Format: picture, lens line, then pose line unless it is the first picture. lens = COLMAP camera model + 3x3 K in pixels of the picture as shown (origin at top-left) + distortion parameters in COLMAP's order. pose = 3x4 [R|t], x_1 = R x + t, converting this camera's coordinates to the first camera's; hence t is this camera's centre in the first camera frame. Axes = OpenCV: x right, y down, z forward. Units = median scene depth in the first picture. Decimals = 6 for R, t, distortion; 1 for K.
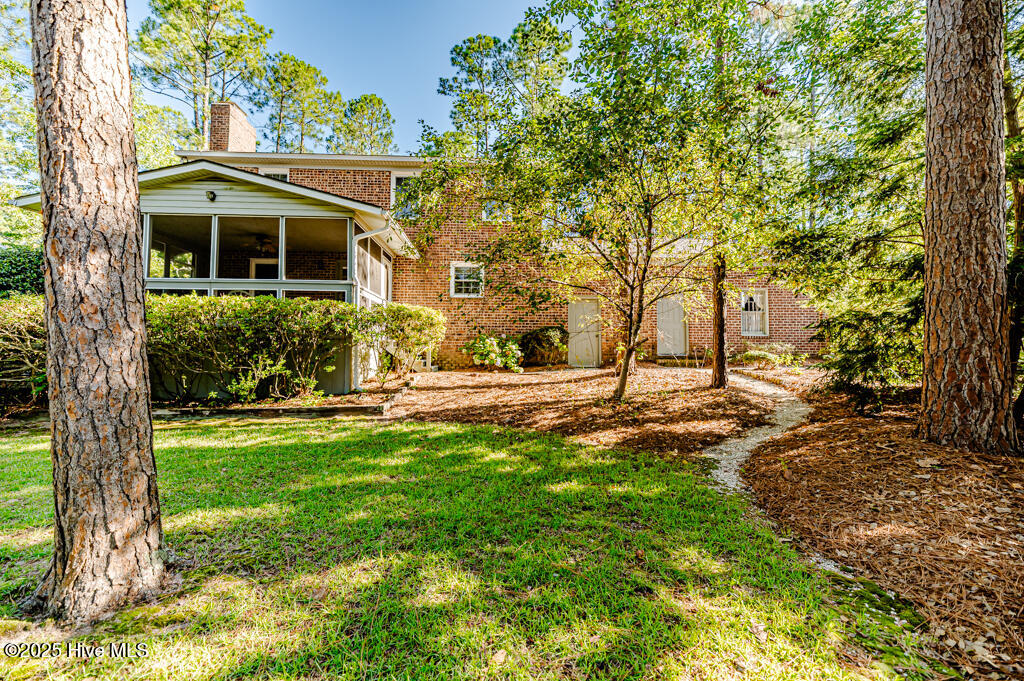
lens RADIAL K [[405.9, 0, 513.7], [0, 405.9, 341.7], [0, 0, 1]] dist [-0.001262, -0.000094]
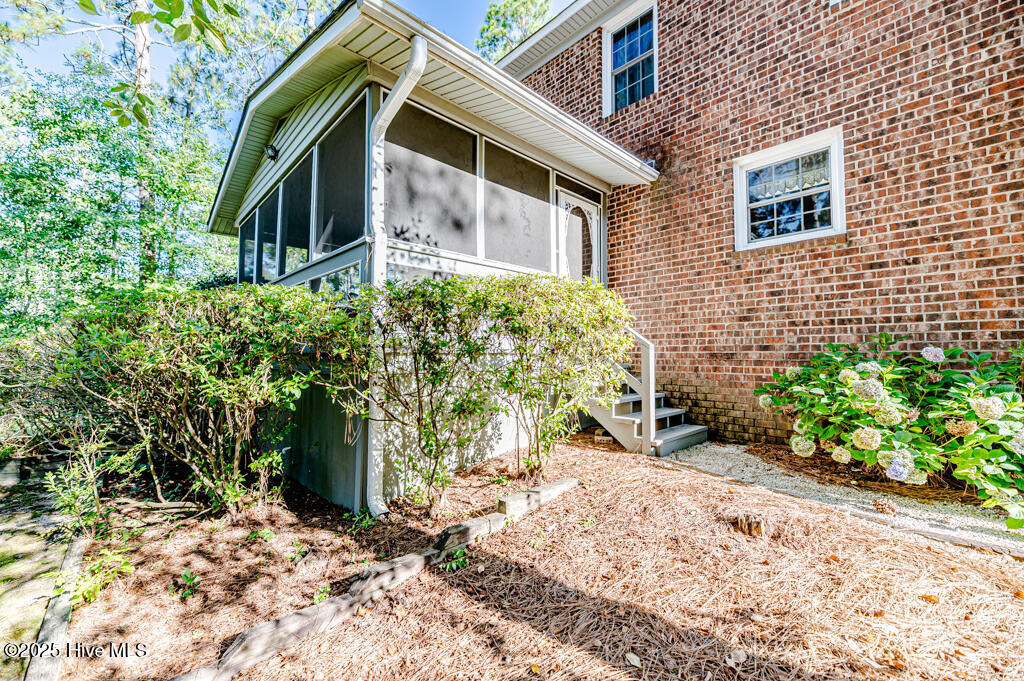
lens RADIAL K [[405.9, 0, 511.2], [0, 405.9, 340.0], [0, 0, 1]] dist [-0.001262, -0.000094]
pose [[0.648305, -0.027012, -0.760902, -0.001641], [0.020703, 0.999626, -0.017848, -0.024163], [0.761099, -0.004182, 0.648622, 0.612706]]
